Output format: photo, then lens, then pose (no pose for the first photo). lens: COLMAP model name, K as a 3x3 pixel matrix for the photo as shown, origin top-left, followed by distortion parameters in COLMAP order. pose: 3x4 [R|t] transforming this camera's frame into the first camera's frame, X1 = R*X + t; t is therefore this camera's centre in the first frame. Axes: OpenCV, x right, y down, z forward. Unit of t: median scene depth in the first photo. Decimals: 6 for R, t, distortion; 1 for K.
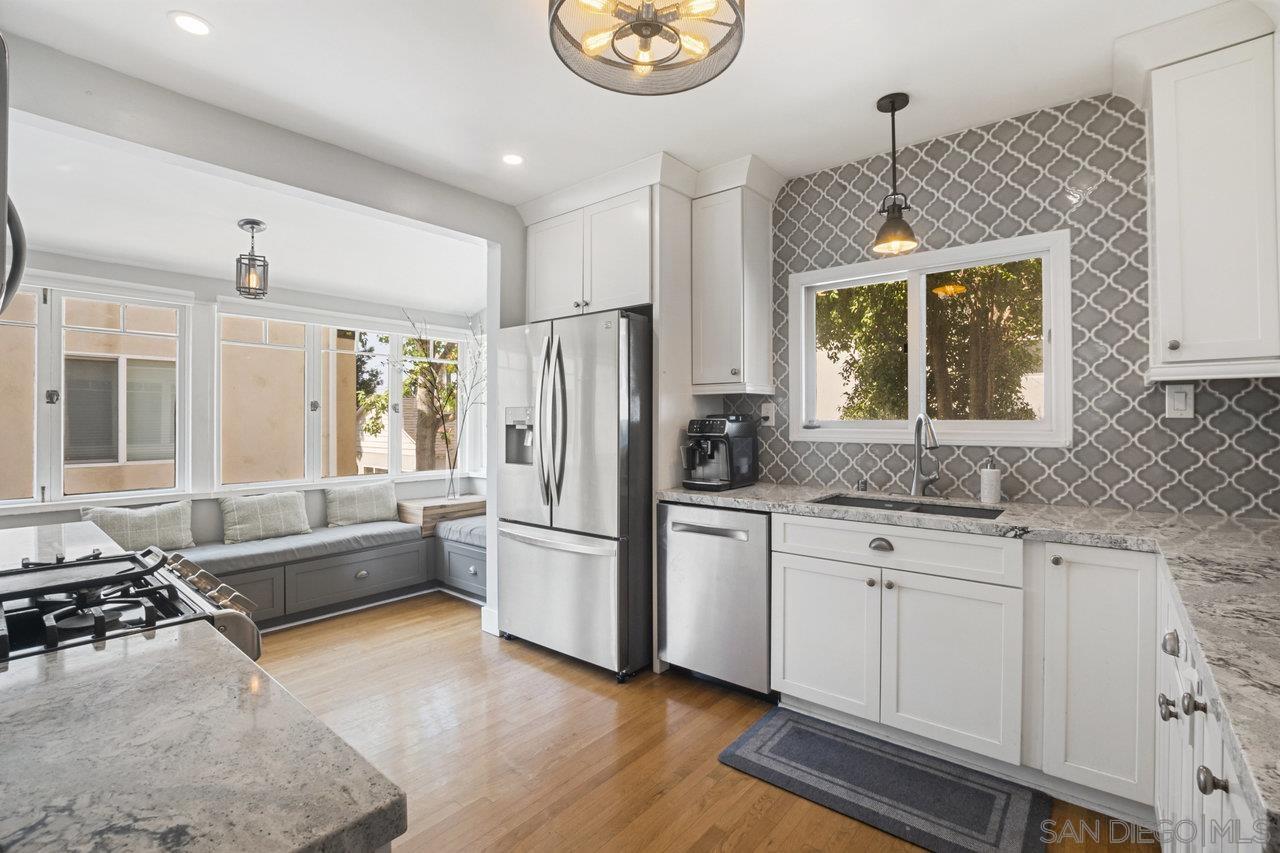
lens RADIAL K [[573.6, 0, 643.5], [0, 573.6, 417.2], [0, 0, 1]] dist [-0.003198, -0.000345]
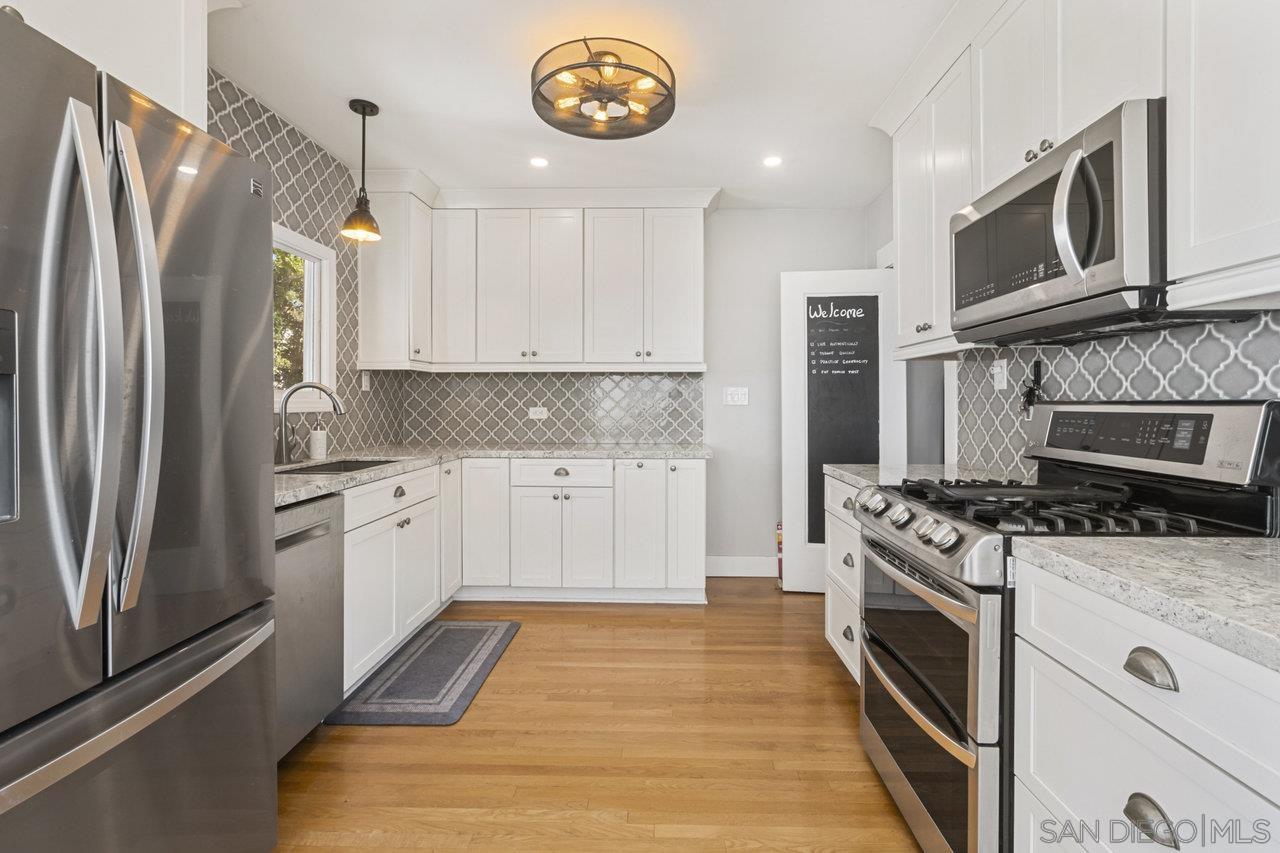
lens RADIAL K [[573.6, 0, 654.0], [0, 573.6, 405.0], [0, 0, 1]] dist [-0.003198, -0.000345]
pose [[-0.603427, -0.002808, 0.797414, -0.632112], [-0.002511, 0.999996, 0.001620, 0.026807], [-0.797415, -0.001025, -0.603431, 0.955044]]
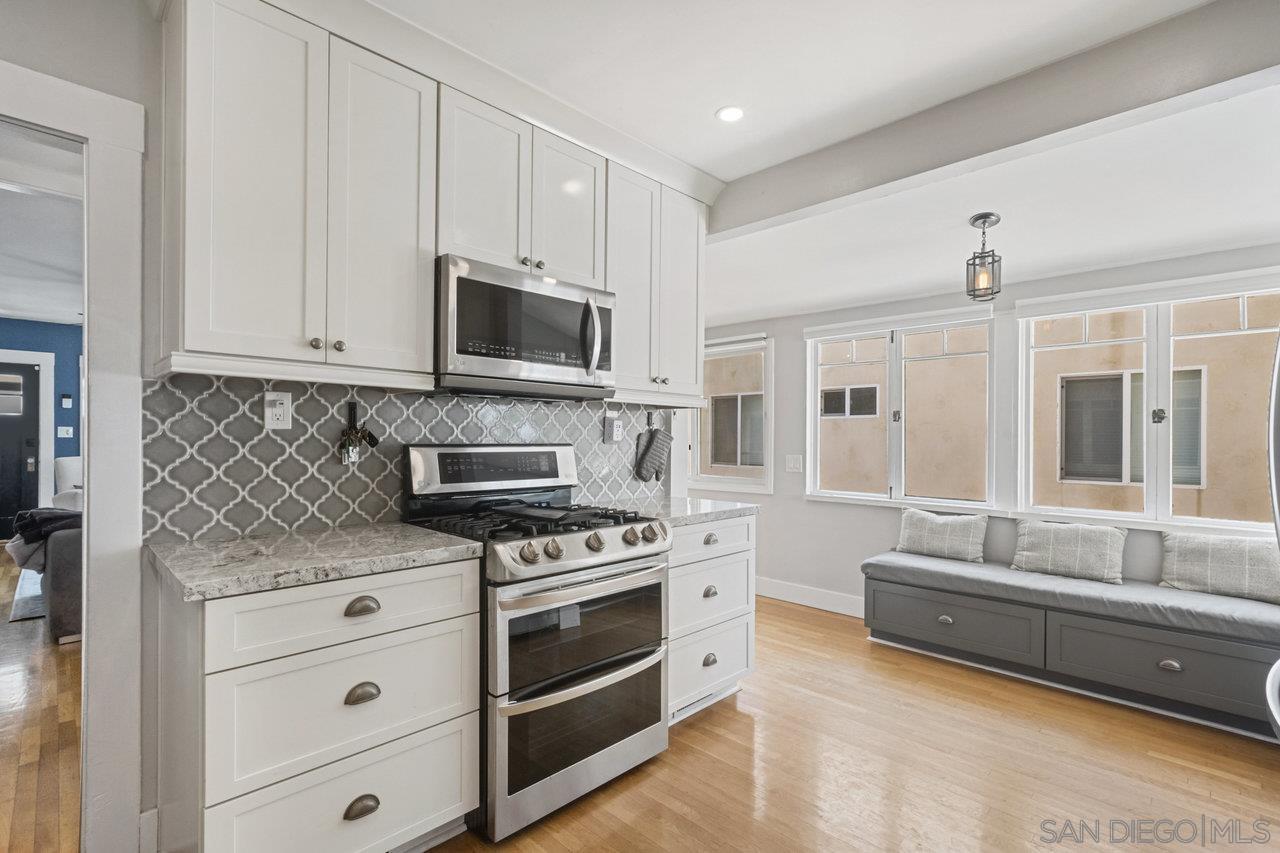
lens RADIAL K [[594.7, 0, 640.8], [0, 594.7, 445.6], [0, 0, 1]] dist [-0.000052, 0.000049]
pose [[-0.114363, 0.007460, -0.993411, 0.321703], [-0.000729, 0.999971, 0.007593, 0.018079], [0.993439, 0.001593, -0.114354, 0.573216]]
